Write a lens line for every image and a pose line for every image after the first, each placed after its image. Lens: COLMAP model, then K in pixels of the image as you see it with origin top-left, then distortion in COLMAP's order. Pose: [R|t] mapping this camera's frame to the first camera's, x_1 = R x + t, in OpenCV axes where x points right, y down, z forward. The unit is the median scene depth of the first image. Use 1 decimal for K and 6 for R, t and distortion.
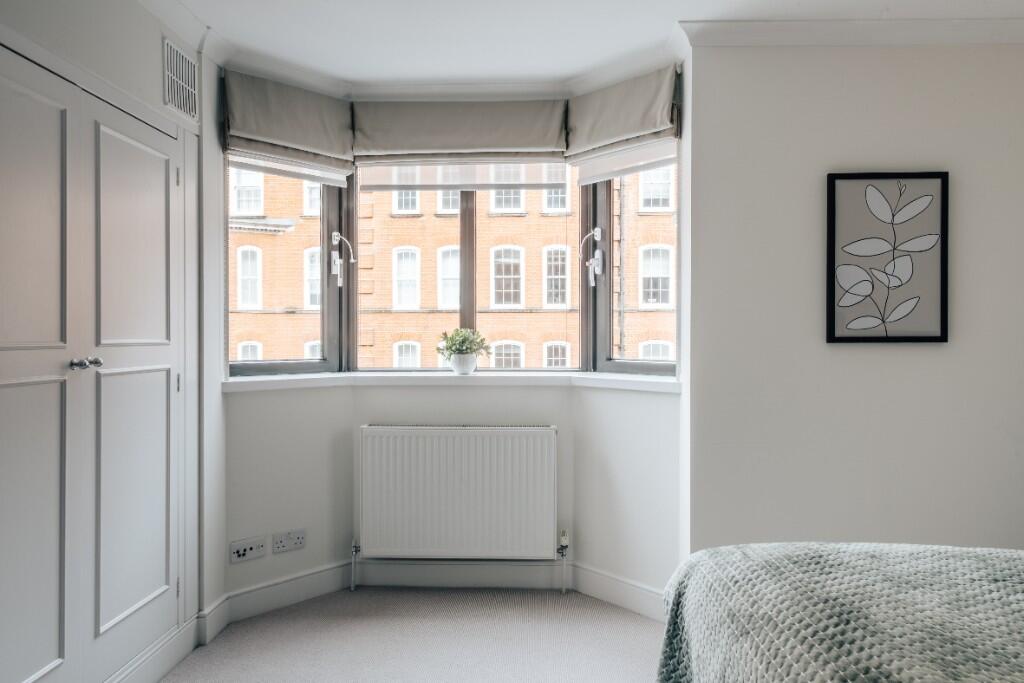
lens RADIAL K [[696.8, 0, 506.1], [0, 696.8, 339.1], [0, 0, 1]] dist [0.014375, -0.001314]
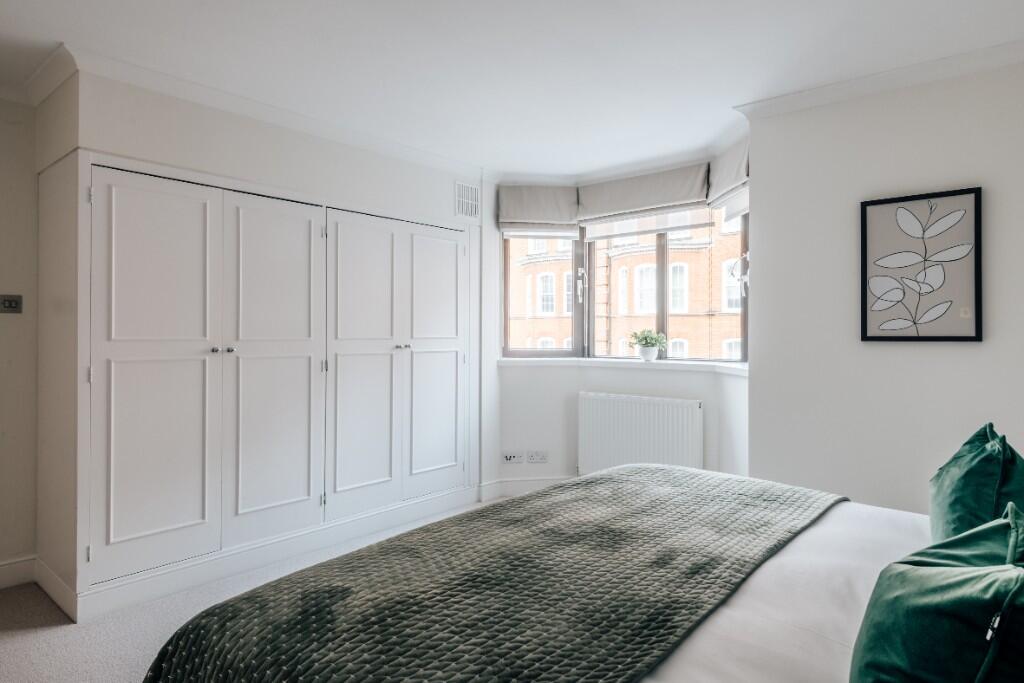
lens RADIAL K [[604.5, 0, 513.7], [0, 604.5, 330.0], [0, 0, 1]] dist [0.002472, 0.000229]
pose [[0.779127, -0.001349, -0.626865, 0.648825], [-0.006109, 0.999934, -0.009744, -0.000329], [0.626836, 0.011421, 0.779067, -0.194492]]
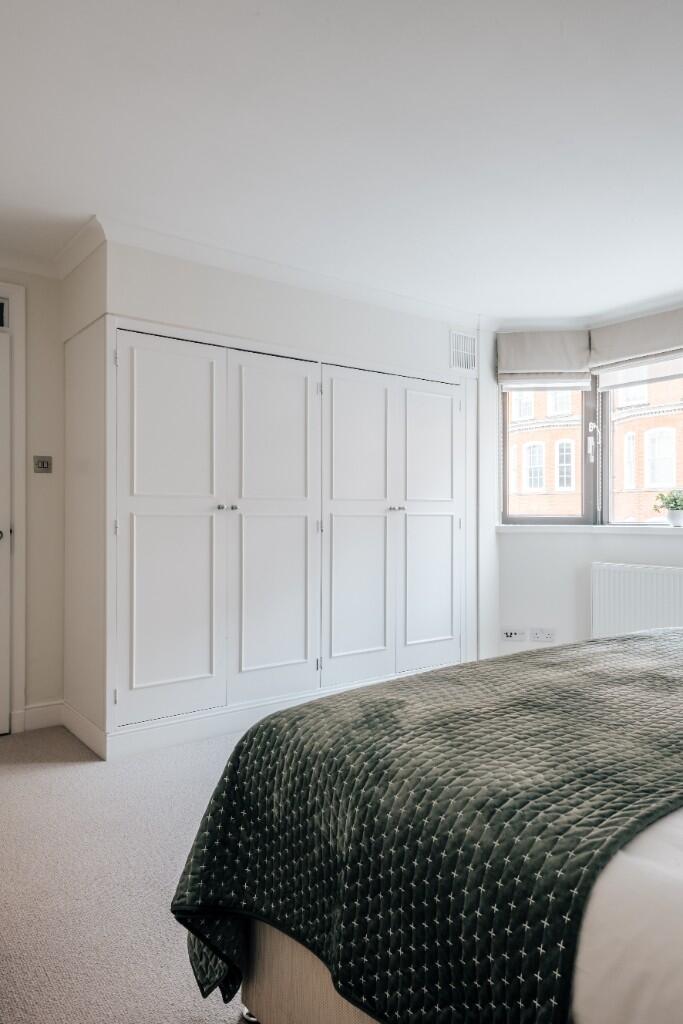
lens RADIAL K [[681.0, 0, 341.5], [0, 681.0, 512.0], [0, 0, 1]] dist [0.015896, -0.000281]
pose [[0.626893, -0.003558, -0.779097, 0.653643], [-0.005360, 0.999946, -0.008880, 0.048345], [0.779087, 0.009742, 0.626841, -0.292597]]
